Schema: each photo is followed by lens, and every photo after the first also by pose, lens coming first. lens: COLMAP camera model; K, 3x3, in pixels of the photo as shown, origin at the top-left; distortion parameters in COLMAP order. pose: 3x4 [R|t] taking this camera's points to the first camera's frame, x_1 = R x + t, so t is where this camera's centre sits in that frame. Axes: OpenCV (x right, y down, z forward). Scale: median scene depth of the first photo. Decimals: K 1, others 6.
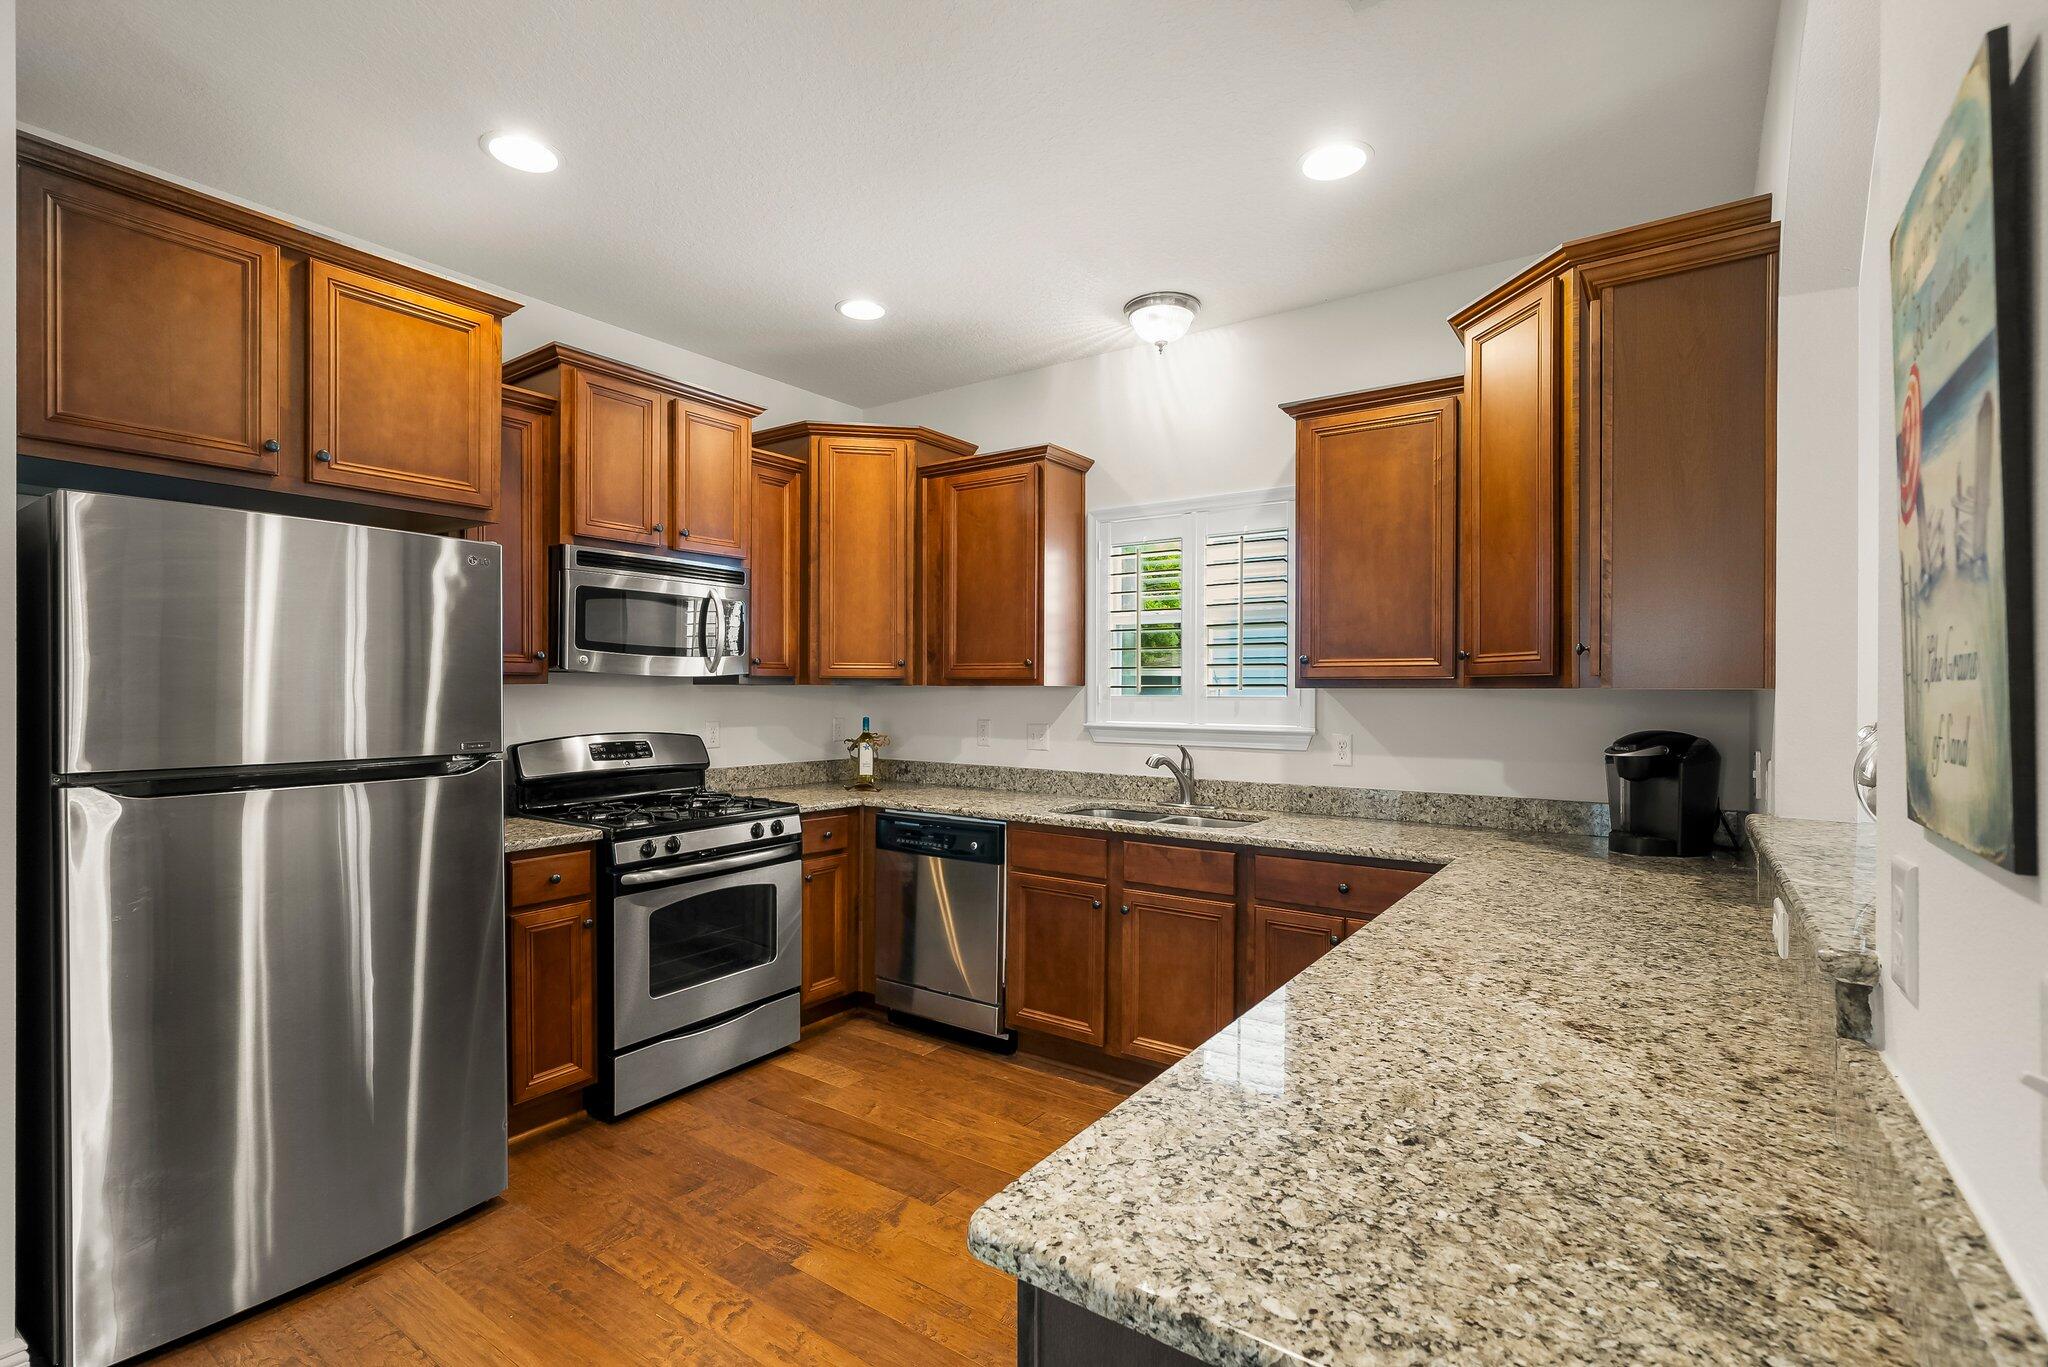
lens RADIAL K [[966.6, 0, 1042.8], [0, 966.6, 685.4], [0, 0, 1]] dist [-0.000154, 0.002192]
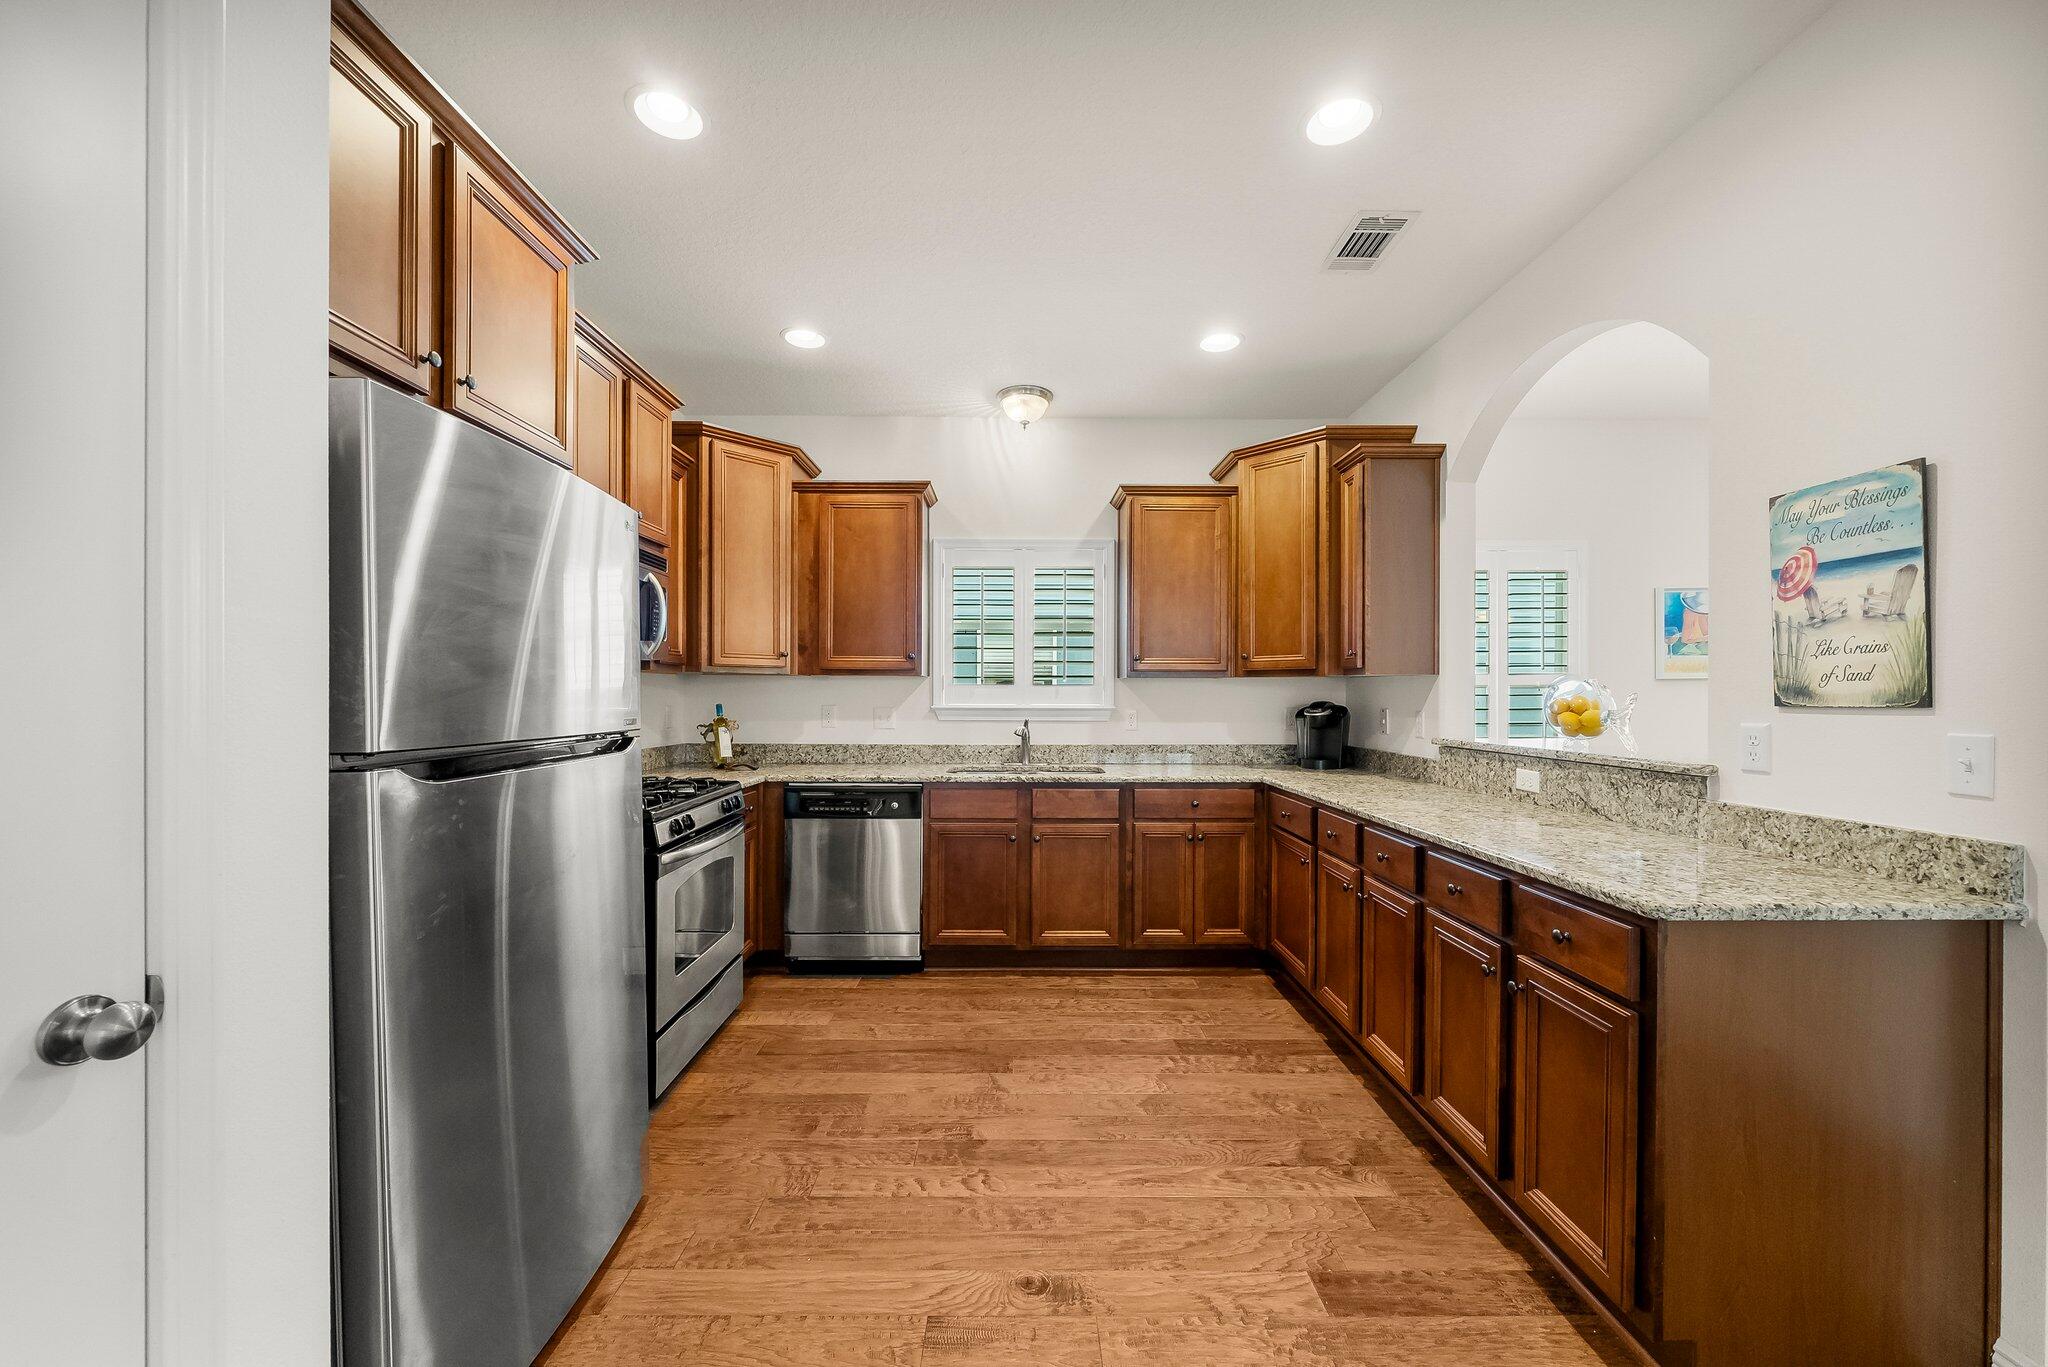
lens RADIAL K [[788.1, 0, 1029.5], [0, 788.1, 693.3], [0, 0, 1]] dist [0.000010, -0.000191]
pose [[0.804588, 0.000252, 0.593833, -0.531825], [-0.001721, 0.999997, 0.001907, 0.023475], [-0.593831, -0.002556, 0.804586, 0.107617]]
